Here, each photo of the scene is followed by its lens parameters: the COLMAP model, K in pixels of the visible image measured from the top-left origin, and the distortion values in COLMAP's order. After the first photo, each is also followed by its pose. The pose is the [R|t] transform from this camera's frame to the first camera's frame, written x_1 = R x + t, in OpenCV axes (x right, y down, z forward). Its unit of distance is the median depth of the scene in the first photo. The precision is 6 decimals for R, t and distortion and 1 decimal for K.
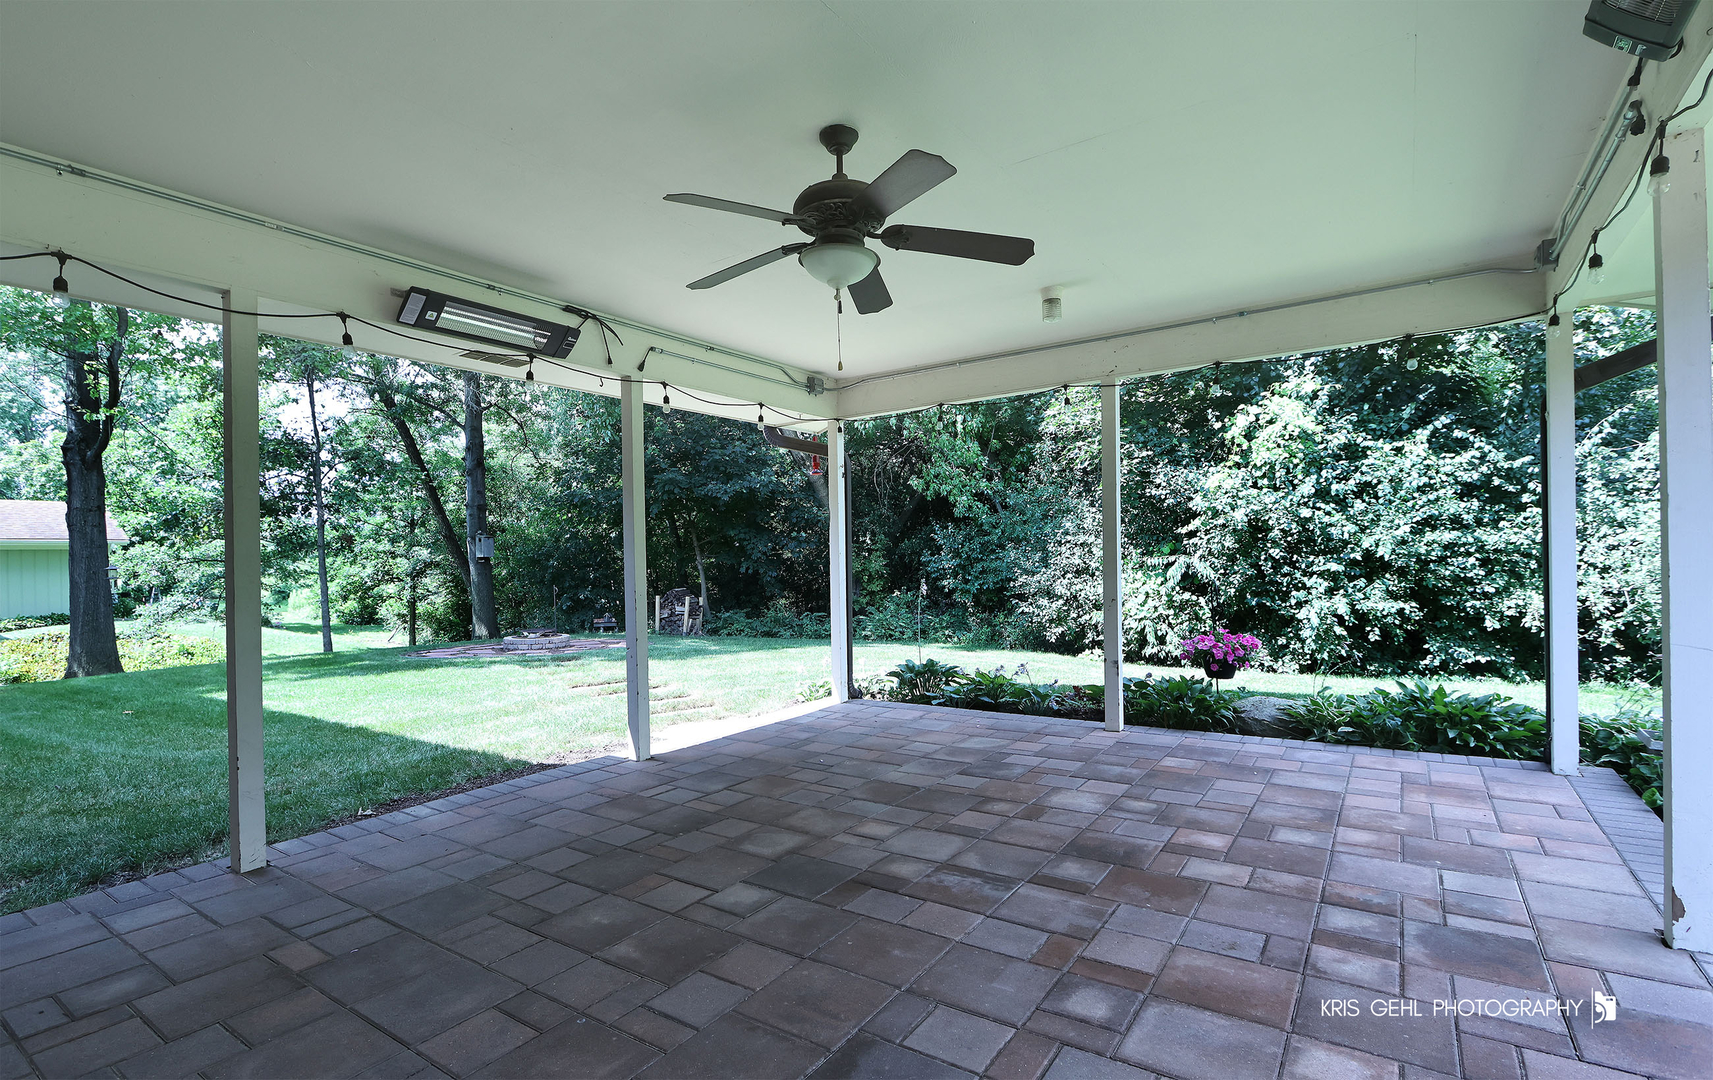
lens RADIAL K [[840.2, 0, 891.3], [0, 840.2, 560.4], [0, 0, 1]] dist [-0.004488, -0.001257]
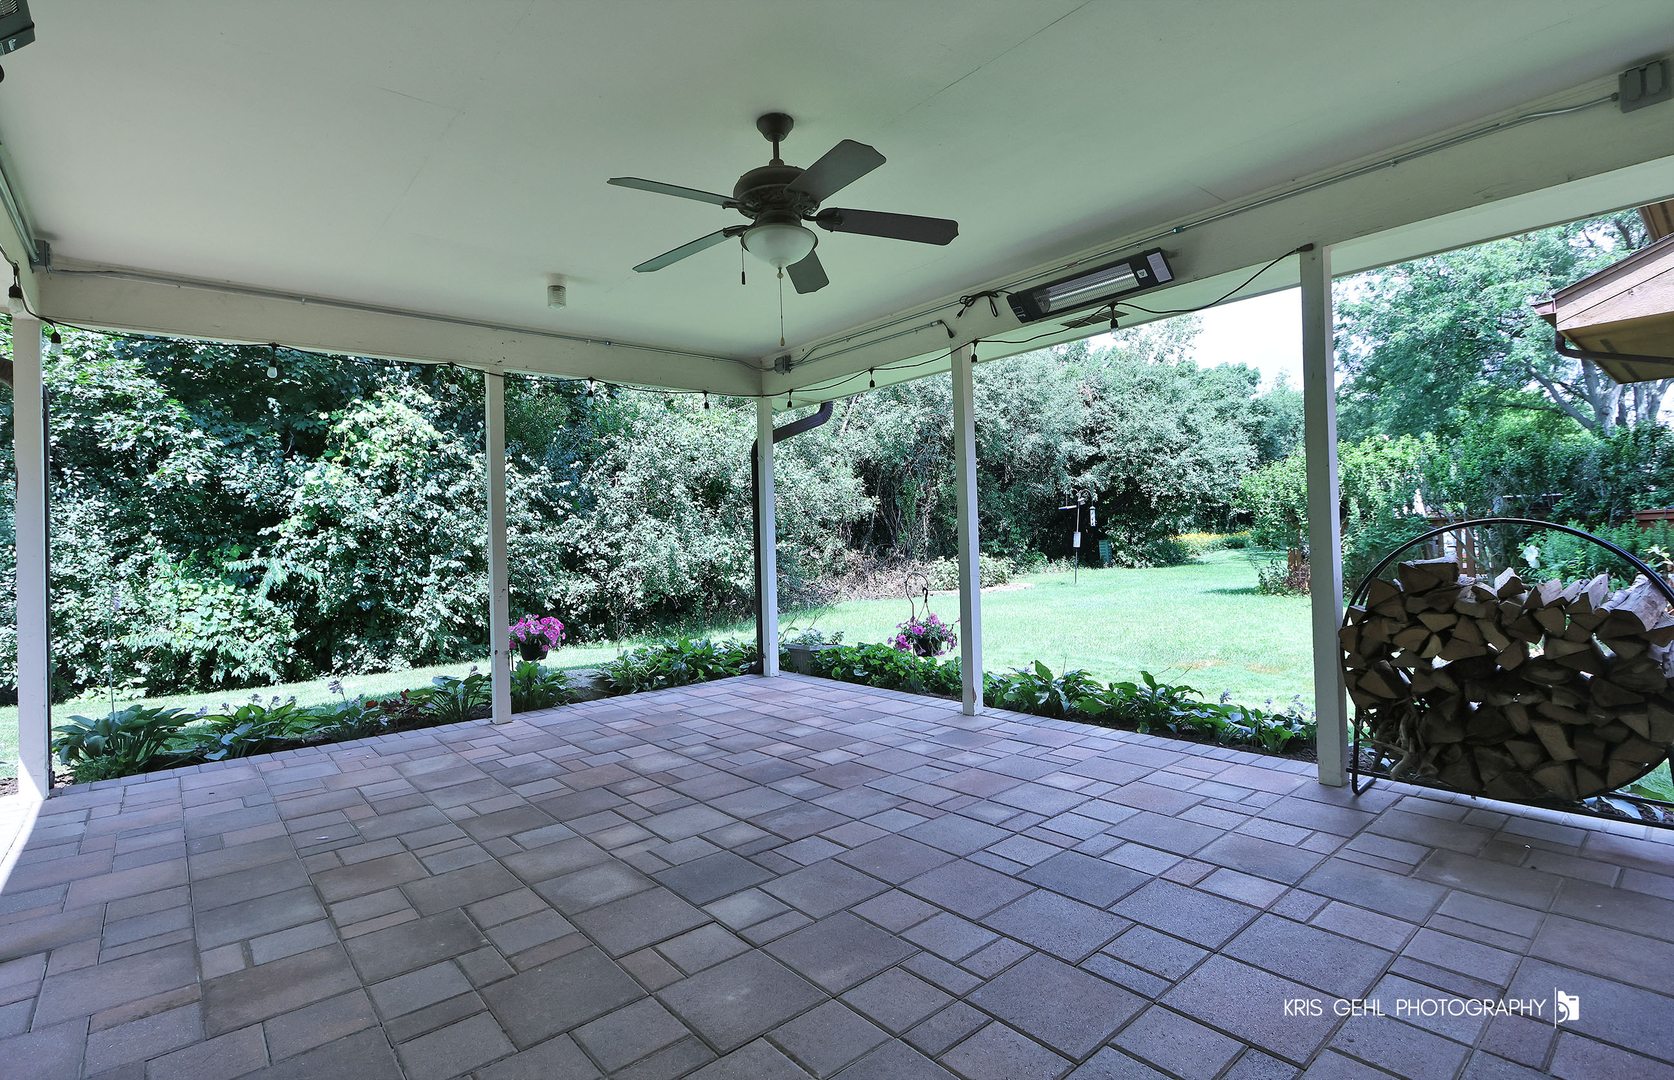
lens RADIAL K [[785.8, 0, 837.0], [0, 785.8, 540.0], [0, 0, 1]] dist [-0.002160, -0.000577]
pose [[0.250445, 0.017240, 0.967977, -0.652296], [0.027011, 0.999328, -0.024787, 0.025759], [-0.967754, 0.032354, 0.249811, 0.466300]]
